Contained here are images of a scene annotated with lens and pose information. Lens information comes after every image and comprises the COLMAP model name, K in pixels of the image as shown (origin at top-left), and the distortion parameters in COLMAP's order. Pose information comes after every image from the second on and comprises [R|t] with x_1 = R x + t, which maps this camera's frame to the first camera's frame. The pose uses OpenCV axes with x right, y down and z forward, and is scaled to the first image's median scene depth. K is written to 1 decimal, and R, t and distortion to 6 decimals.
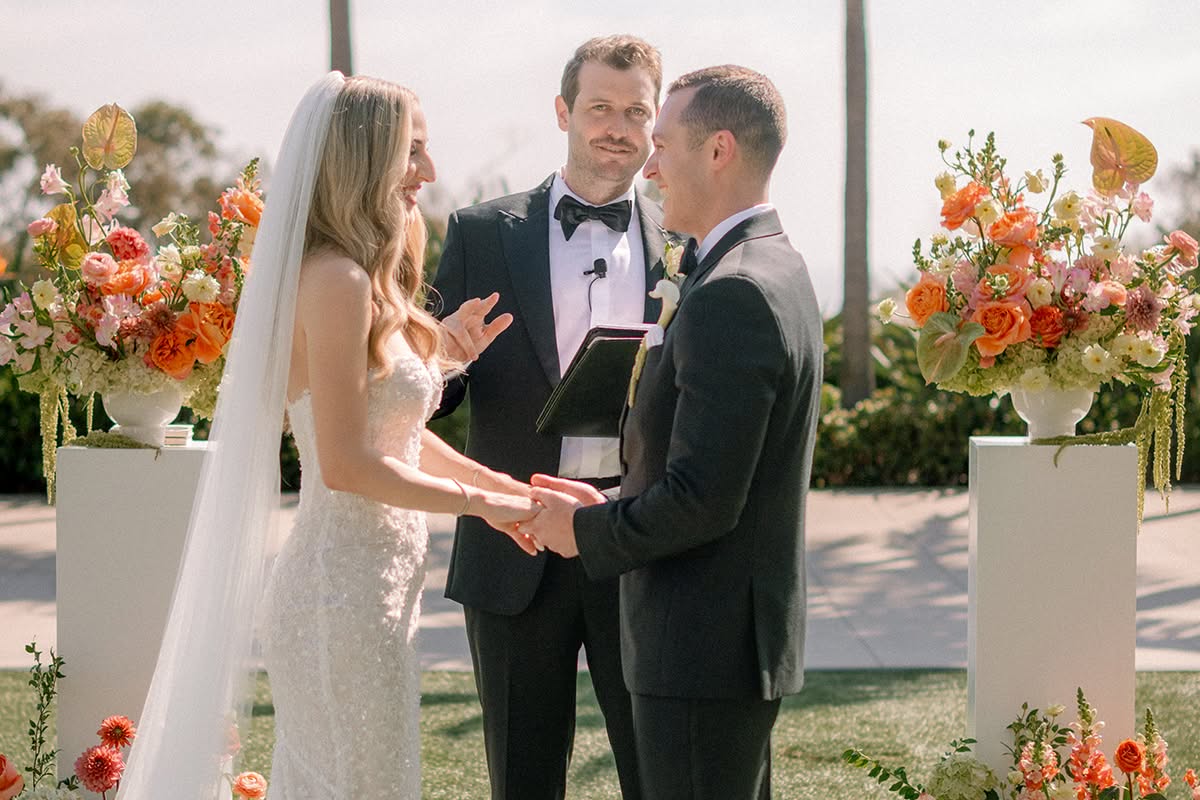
lens RADIAL K [[2690.0, 0, 599.3], [0, 2690.0, 400.9], [0, 0, 1]] dist [-0.583342, 0.000000]
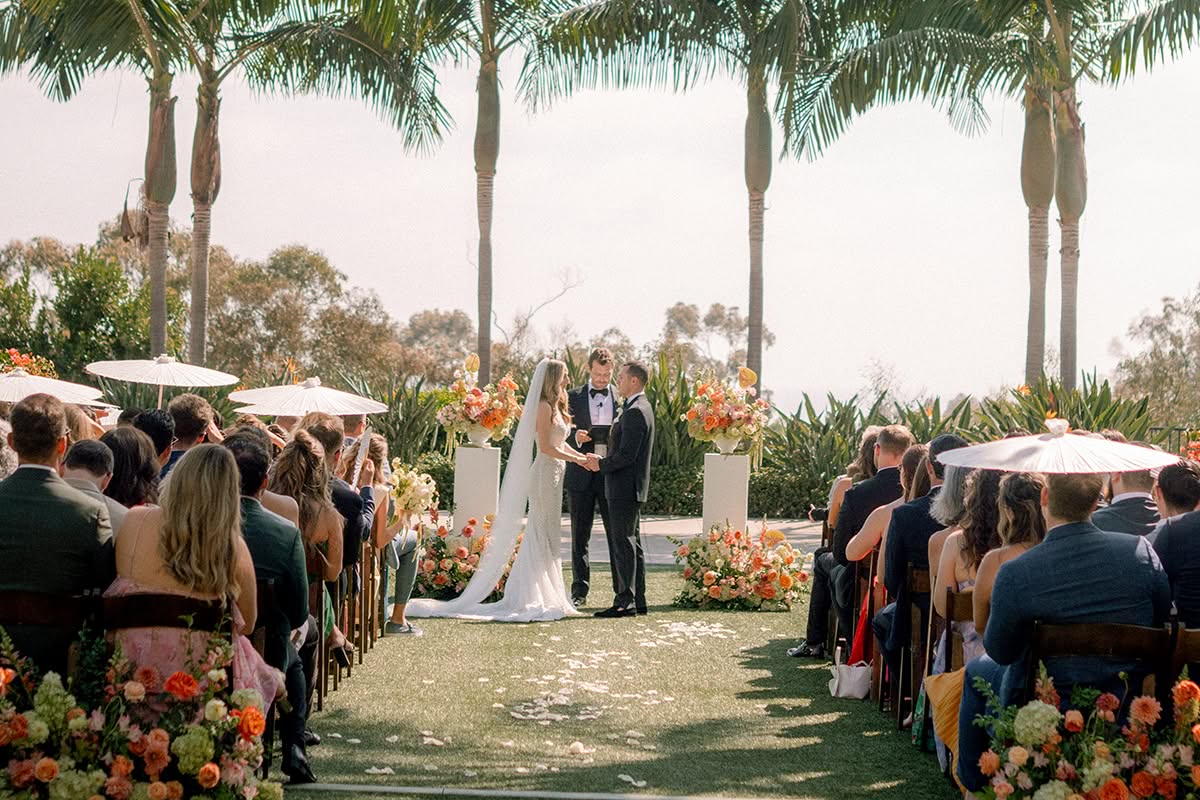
lens RADIAL K [[2690.0, 0, 600.1], [0, 2690.0, 400.0], [0, 0, 1]] dist [-0.583342, 0.000000]
pose [[0.999297, 0.035025, -0.013401, 0.042651], [-0.035570, 0.998448, -0.042860, 0.108049], [0.011879, 0.043307, 0.998991, -2.797306]]
